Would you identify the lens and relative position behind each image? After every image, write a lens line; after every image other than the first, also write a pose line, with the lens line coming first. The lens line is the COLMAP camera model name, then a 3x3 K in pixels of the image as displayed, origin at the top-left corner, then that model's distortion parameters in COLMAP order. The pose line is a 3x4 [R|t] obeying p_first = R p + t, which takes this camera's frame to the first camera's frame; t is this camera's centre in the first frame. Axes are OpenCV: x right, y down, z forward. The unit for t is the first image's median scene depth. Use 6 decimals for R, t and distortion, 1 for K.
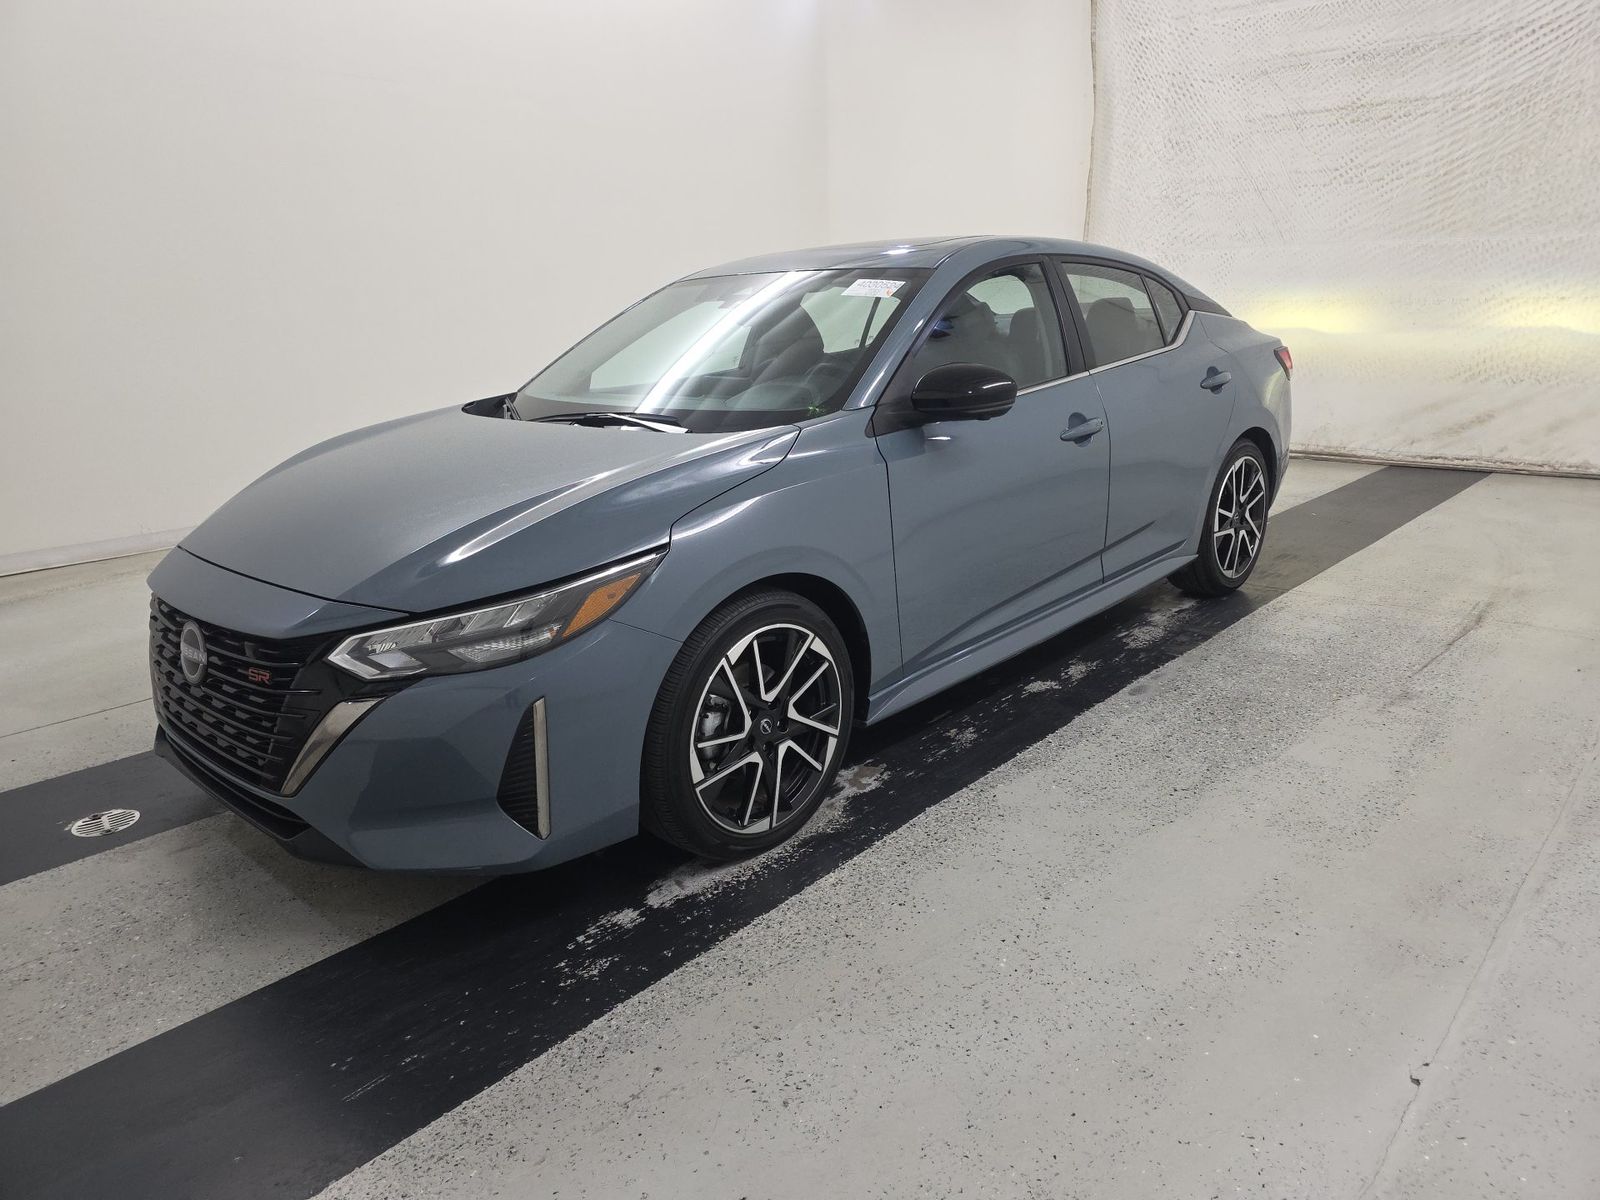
lens RADIAL K [[1064.3, 0, 809.8], [0, 1064.3, 605.1], [0, 0, 1]] dist [0.000285, -0.002912]
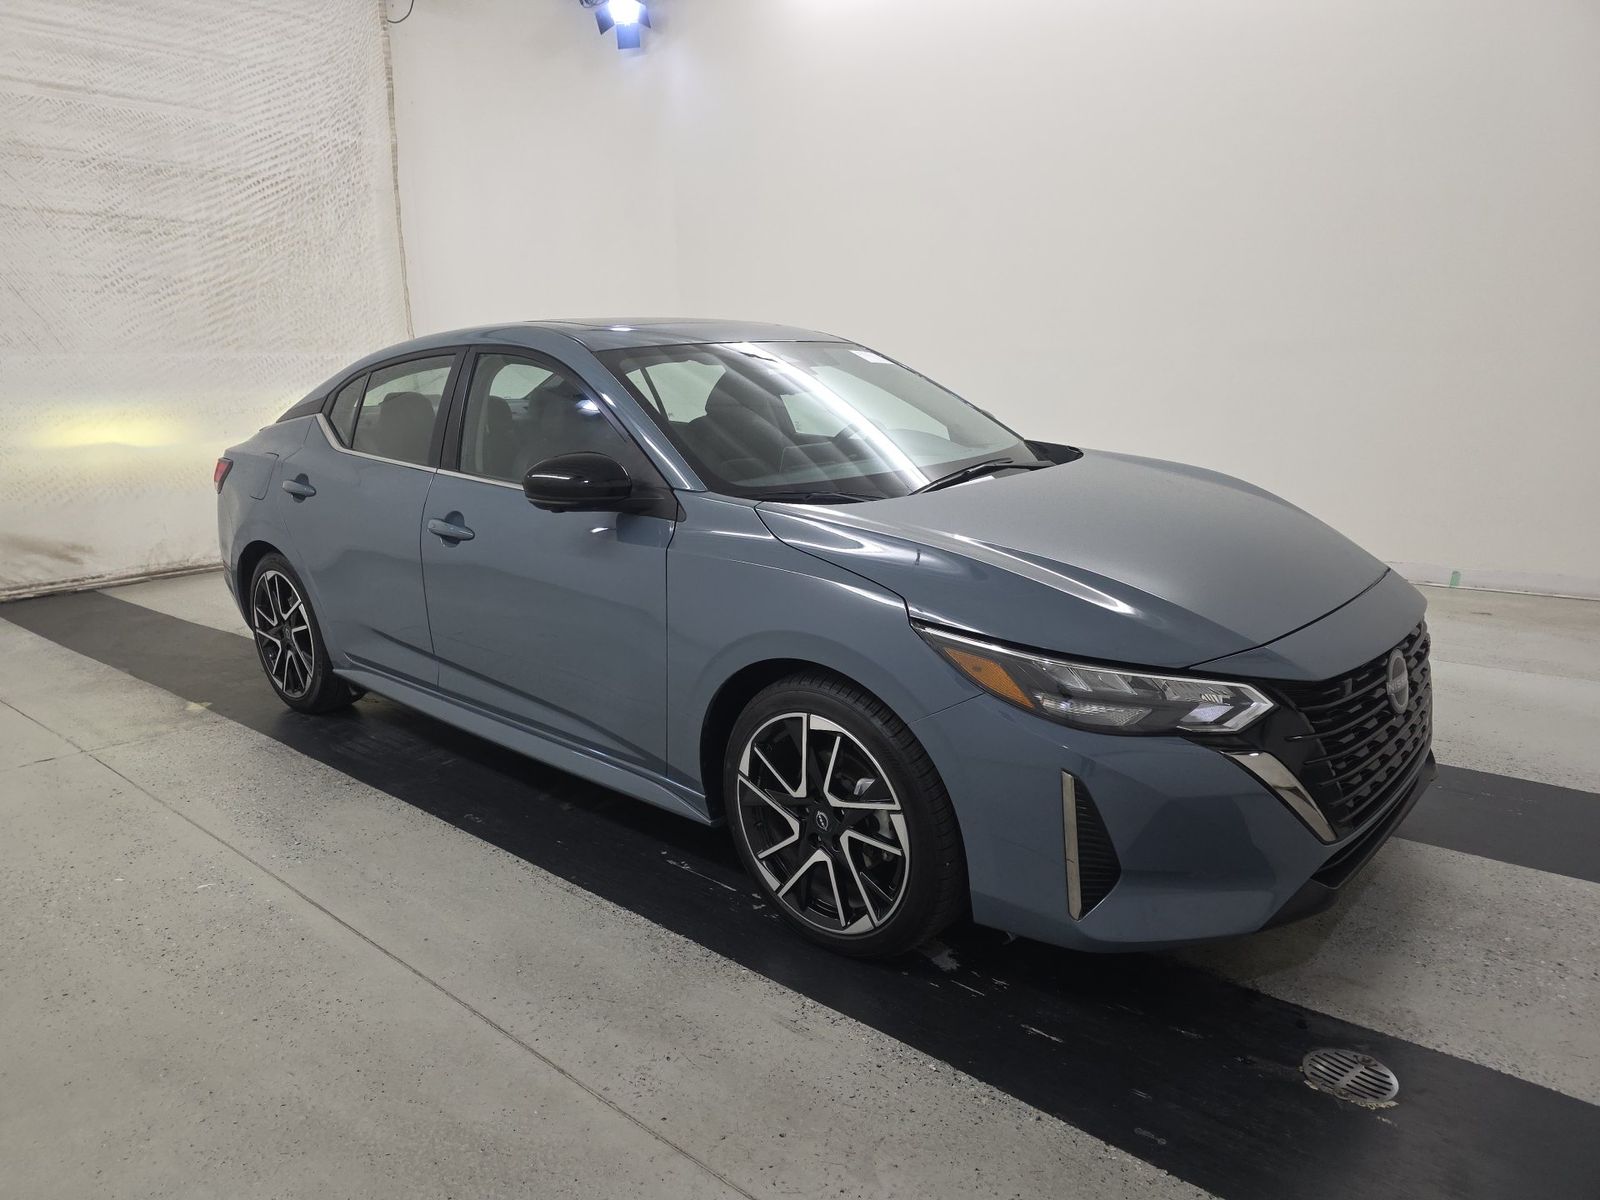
lens RADIAL K [[1064.3, 0, 808.8], [0, 1064.3, 592.2], [0, 0, 1]] dist [0.000285, -0.002912]
pose [[0.019437, -0.176404, 0.984126, -0.494904], [0.305094, 0.938410, 0.162184, -0.118479], [-0.952124, 0.297098, 0.072059, 0.450795]]
